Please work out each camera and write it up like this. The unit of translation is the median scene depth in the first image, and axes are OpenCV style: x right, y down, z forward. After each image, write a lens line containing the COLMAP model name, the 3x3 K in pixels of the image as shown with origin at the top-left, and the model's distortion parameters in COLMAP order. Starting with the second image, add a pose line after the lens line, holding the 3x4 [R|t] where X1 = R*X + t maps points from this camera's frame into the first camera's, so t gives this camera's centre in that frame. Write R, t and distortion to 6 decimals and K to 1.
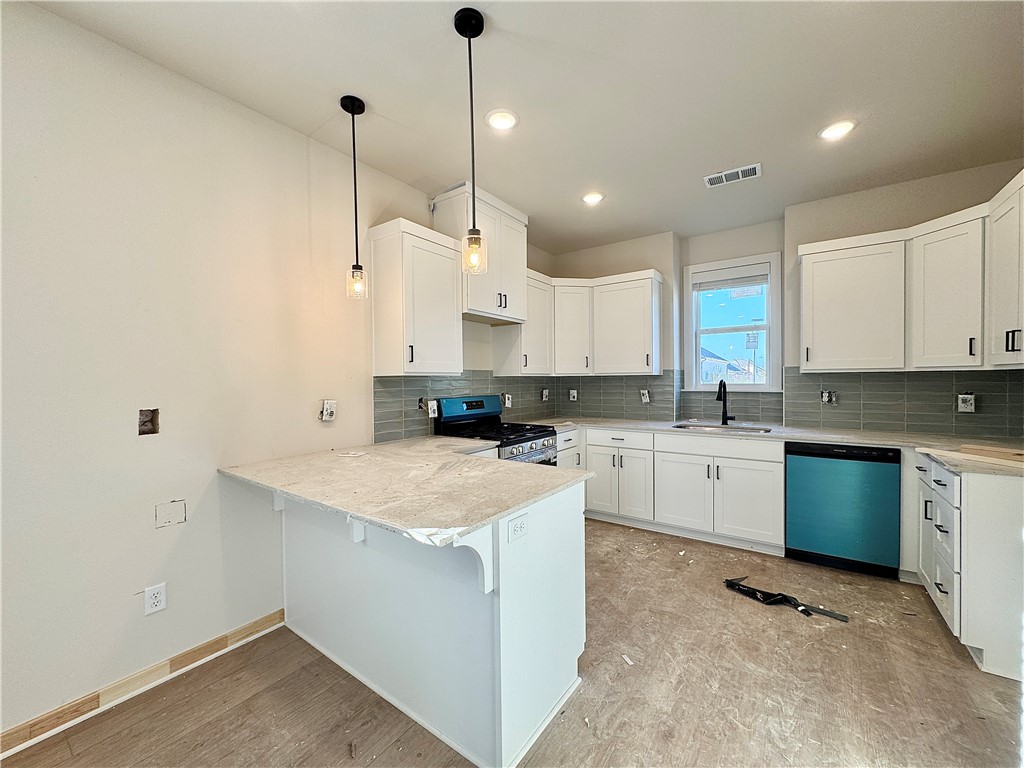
lens RADIAL K [[409.6, 0, 514.8], [0, 409.6, 383.0], [0, 0, 1]] dist [-0.007024, 0.000295]
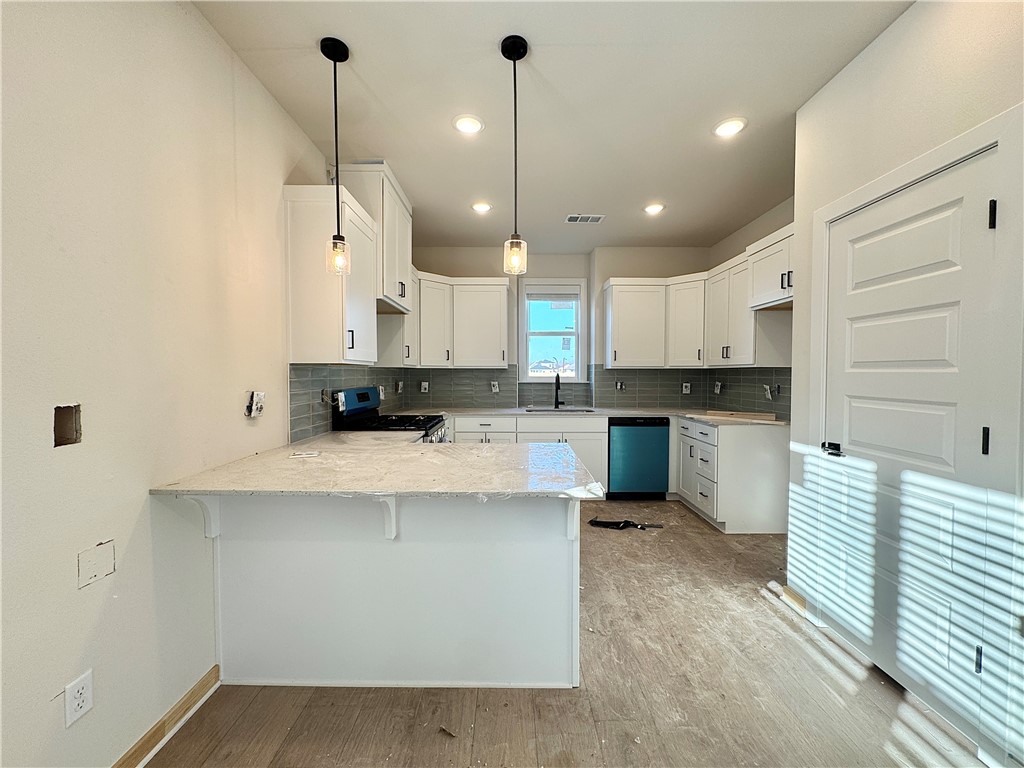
lens RADIAL K [[409.6, 0, 514.3], [0, 409.6, 383.9], [0, 0, 1]] dist [-0.007024, 0.000295]
pose [[0.811900, -0.004415, 0.583780, -0.459140], [-0.003984, 0.999906, 0.013102, 0.012895], [-0.583783, -0.012963, 0.811806, 0.051210]]
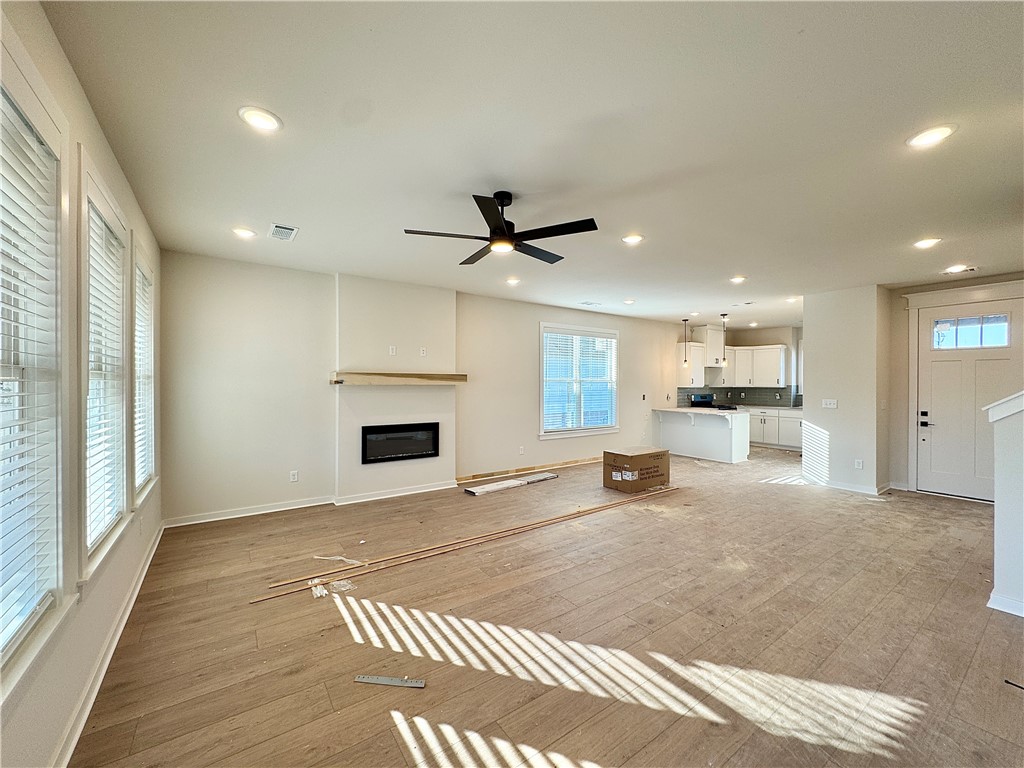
lens RADIAL K [[409.6, 0, 508.6], [0, 409.6, 384.7], [0, 0, 1]] dist [-0.007024, 0.000295]
pose [[0.938033, 0.014688, -0.346233, -0.479953], [-0.014530, 0.999890, 0.003052, -0.028301], [0.346240, 0.002168, 0.938143, -2.596157]]
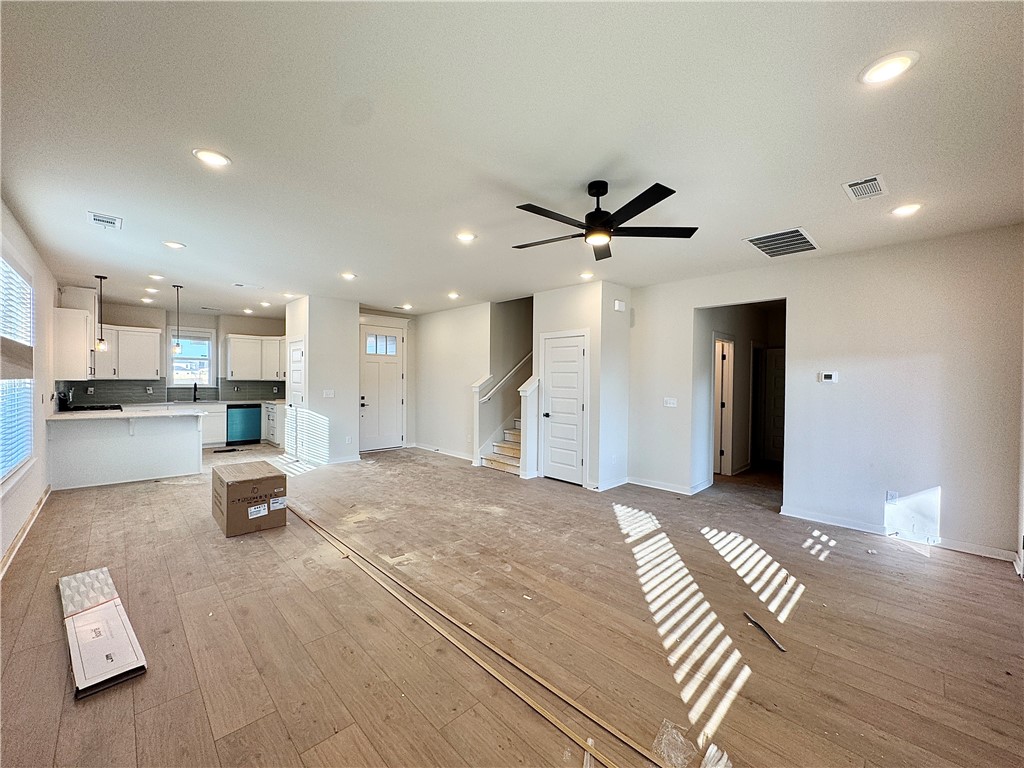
lens RADIAL K [[409.6, 0, 513.0], [0, 409.6, 385.7], [0, 0, 1]] dist [-0.007024, 0.000295]
pose [[0.185893, -0.003953, 0.982562, -1.900230], [-0.007229, 0.999959, 0.005391, -0.018276], [-0.982543, -0.008105, 0.185856, -1.600771]]
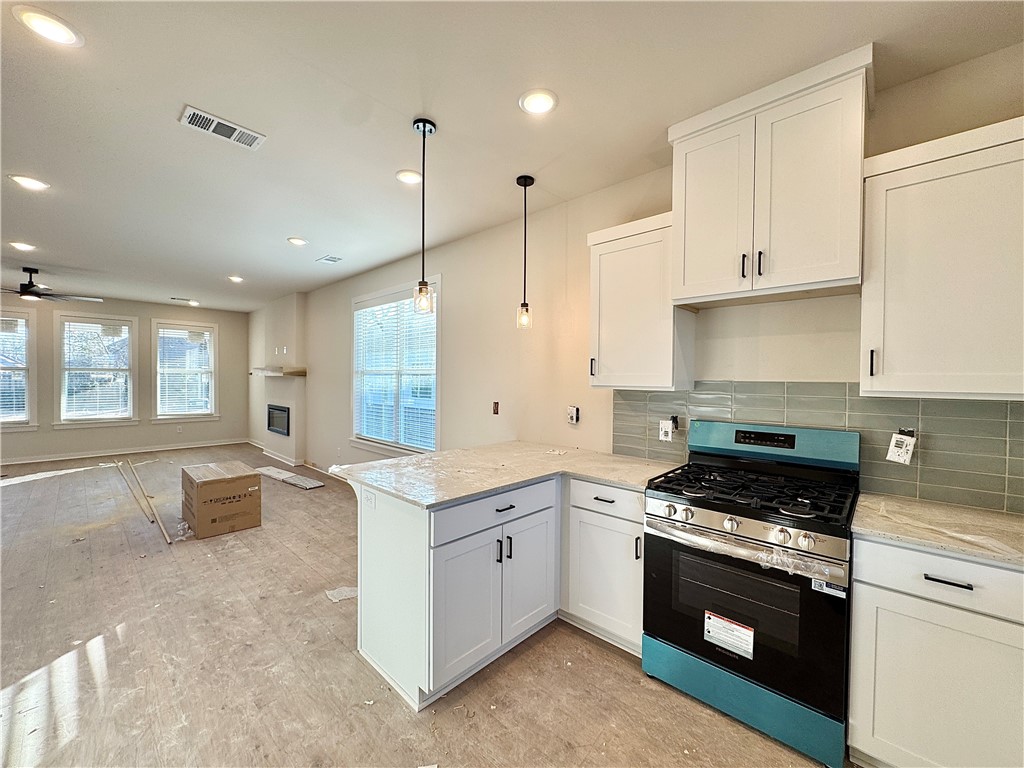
lens RADIAL K [[409.6, 0, 508.4], [0, 409.6, 385.1], [0, 0, 1]] dist [-0.007024, 0.000295]
pose [[-0.145034, 0.023061, -0.989158, 0.706893], [-0.016223, 0.999539, 0.025682, -0.046715], [0.989294, 0.019772, -0.144593, 0.885748]]
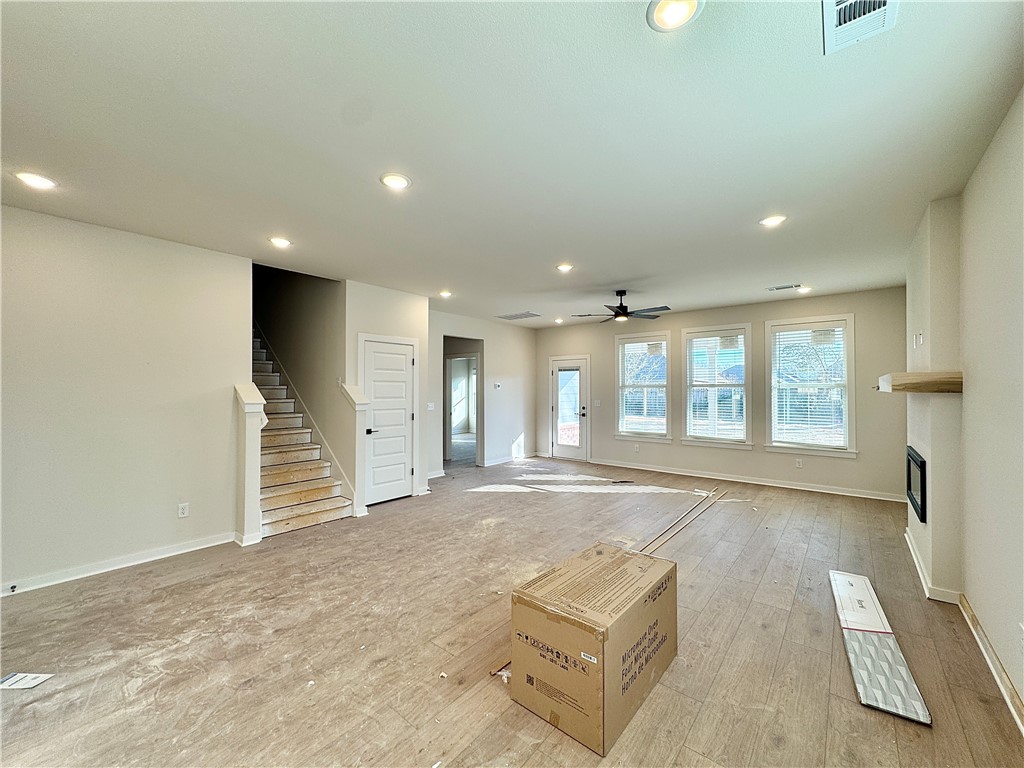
lens RADIAL K [[409.6, 0, 511.6], [0, 409.6, 384.2], [0, 0, 1]] dist [-0.007024, 0.000295]
pose [[-0.996512, 0.012626, 0.082492, -0.488598], [0.012233, 0.999911, -0.005260, -0.047131], [-0.082551, -0.004233, -0.996578, 0.439793]]
